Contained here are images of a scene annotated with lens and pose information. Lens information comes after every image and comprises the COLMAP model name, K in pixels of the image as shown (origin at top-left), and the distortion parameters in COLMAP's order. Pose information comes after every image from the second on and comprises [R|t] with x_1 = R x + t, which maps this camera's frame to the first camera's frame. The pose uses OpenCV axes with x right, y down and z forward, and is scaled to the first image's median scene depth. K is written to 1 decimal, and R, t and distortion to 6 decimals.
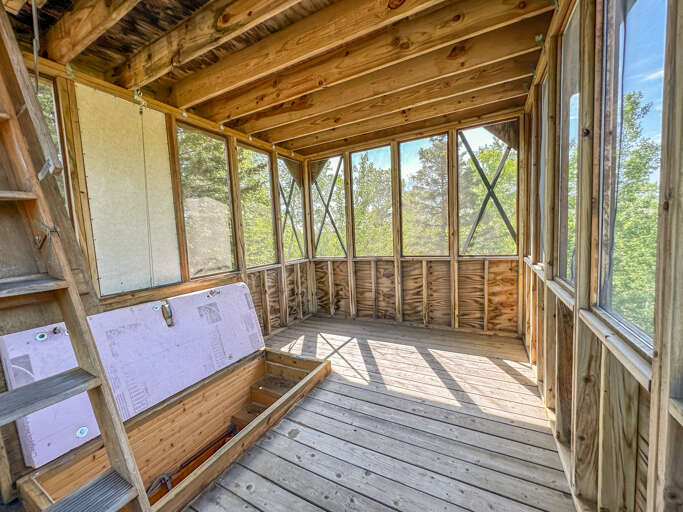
lens RADIAL K [[274.6, 0, 341.5], [0, 274.6, 256.0], [0, 0, 1]] dist [-0.000073, 0.000179]
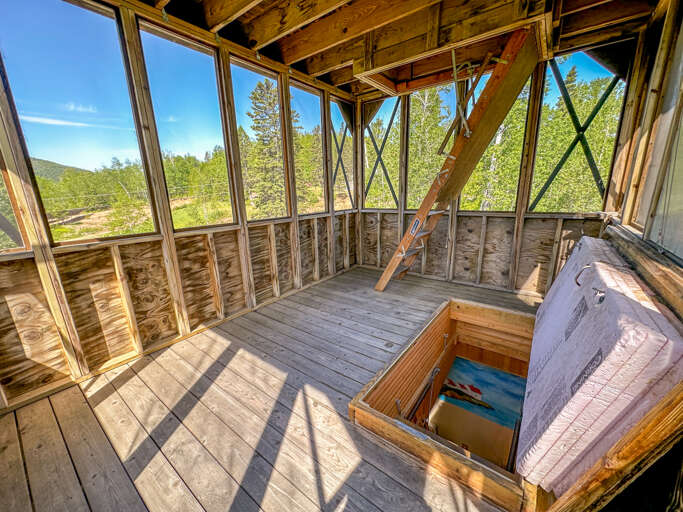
lens RADIAL K [[274.6, 0, 341.5], [0, 274.6, 256.0], [0, 0, 1]] dist [-0.000073, 0.000179]
pose [[-0.984056, 0.043219, 0.172529, -0.141901], [0.095933, 0.945804, 0.310245, -0.094212], [-0.149771, 0.321849, -0.934870, 1.490628]]
